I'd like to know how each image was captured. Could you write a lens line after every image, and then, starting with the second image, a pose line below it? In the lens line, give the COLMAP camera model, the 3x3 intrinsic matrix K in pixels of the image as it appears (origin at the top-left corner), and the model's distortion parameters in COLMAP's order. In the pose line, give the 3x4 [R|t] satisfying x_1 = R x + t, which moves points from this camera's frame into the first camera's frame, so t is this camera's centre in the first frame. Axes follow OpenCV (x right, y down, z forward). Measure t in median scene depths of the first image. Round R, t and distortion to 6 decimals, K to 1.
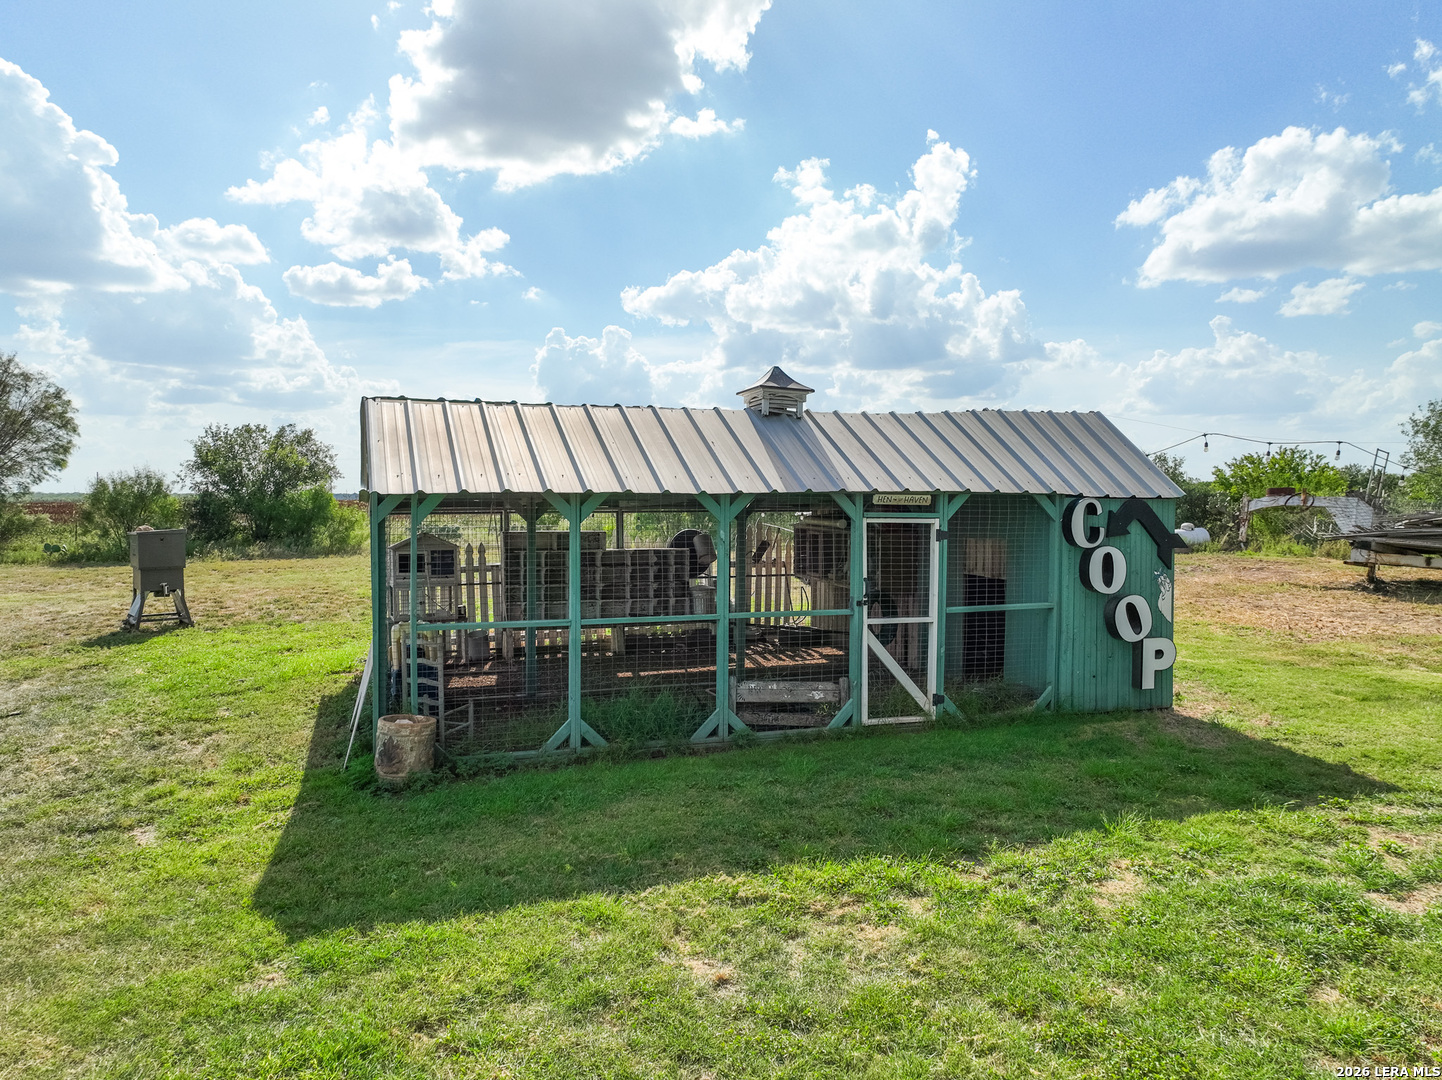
lens RADIAL K [[1011.8, 0, 721.6], [0, 1011.8, 541.1], [0, 0, 1]] dist [-0.006778, 0.025883]
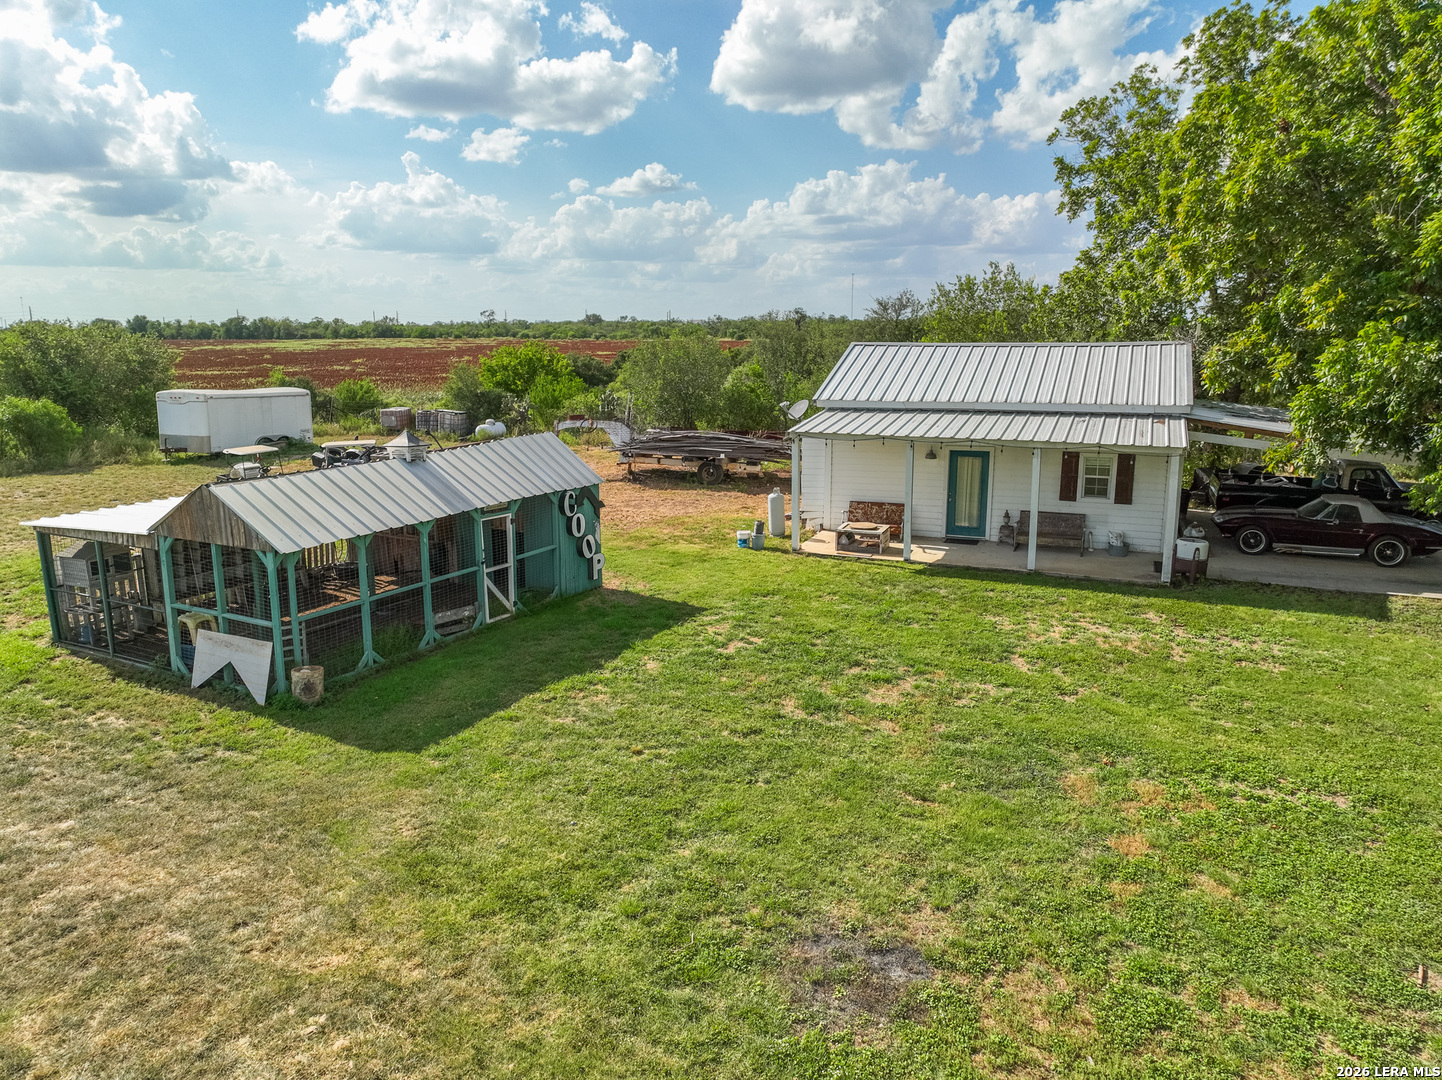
lens RADIAL K [[1011.8, 0, 718.6], [0, 1011.8, 546.2], [0, 0, 1]] dist [-0.006778, 0.025883]
pose [[0.742344, -0.140917, 0.655033, -0.767901], [0.032602, 0.984072, 0.174756, -0.285142], [-0.669225, -0.108373, 0.735114, -0.699675]]
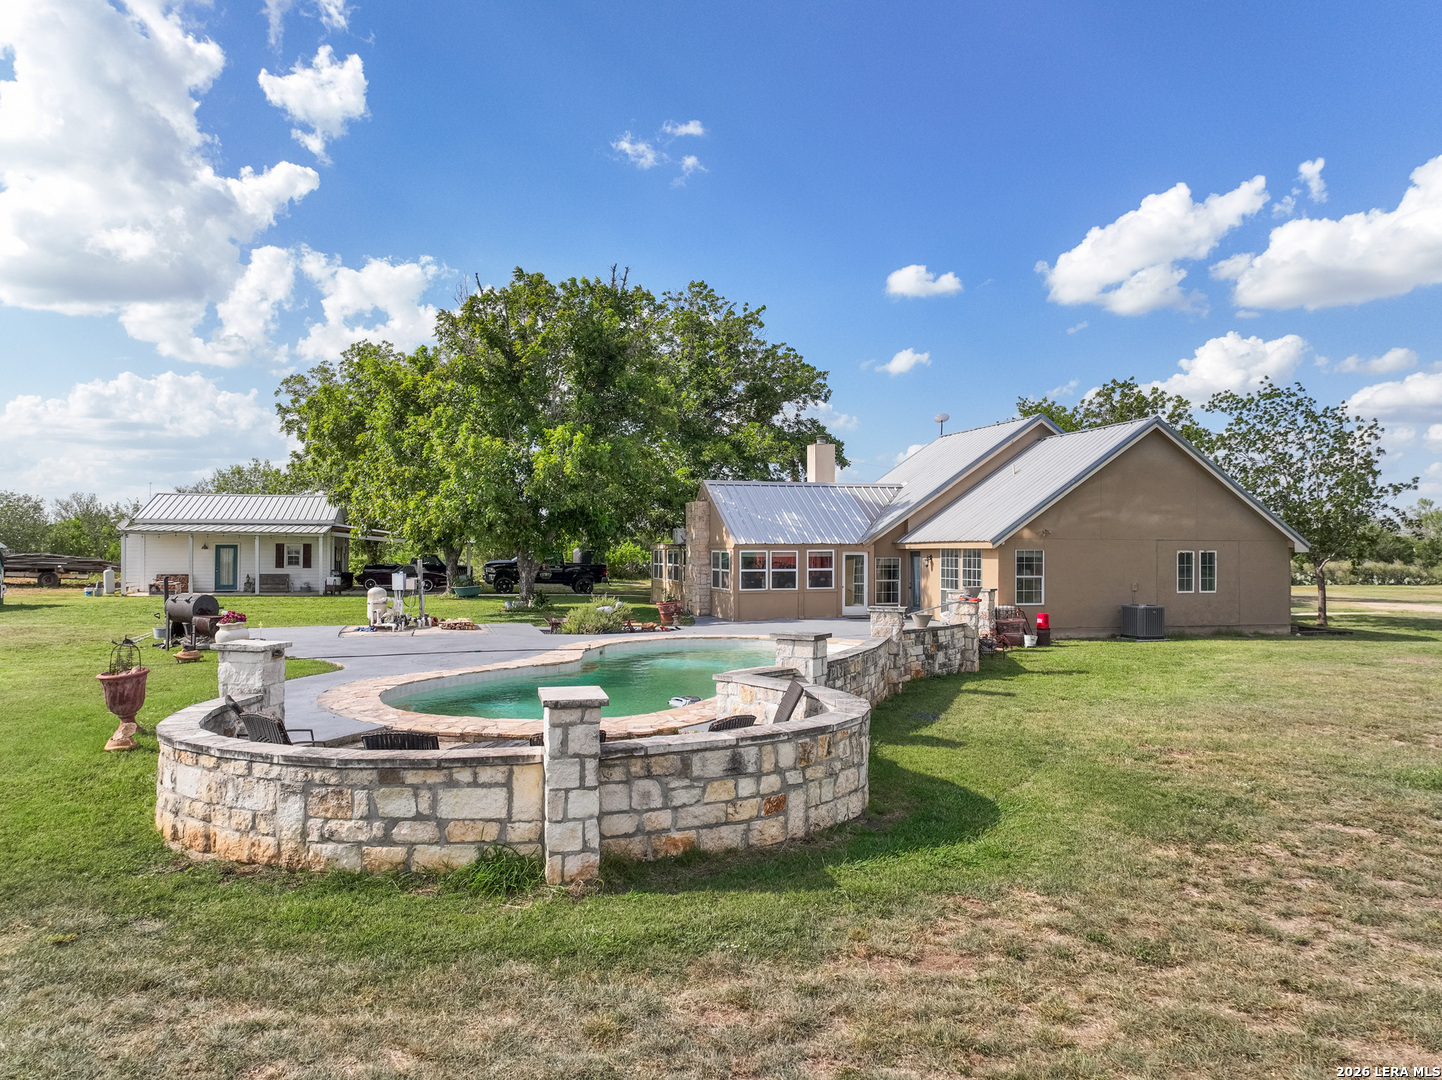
lens RADIAL K [[1011.8, 0, 714.1], [0, 1011.8, 530.8], [0, 0, 1]] dist [-0.006778, 0.025883]
pose [[0.198368, 0.019790, 0.979928, -3.079447], [0.037117, 0.998927, -0.027687, 0.123872], [-0.979425, 0.041864, 0.197421, -2.629557]]
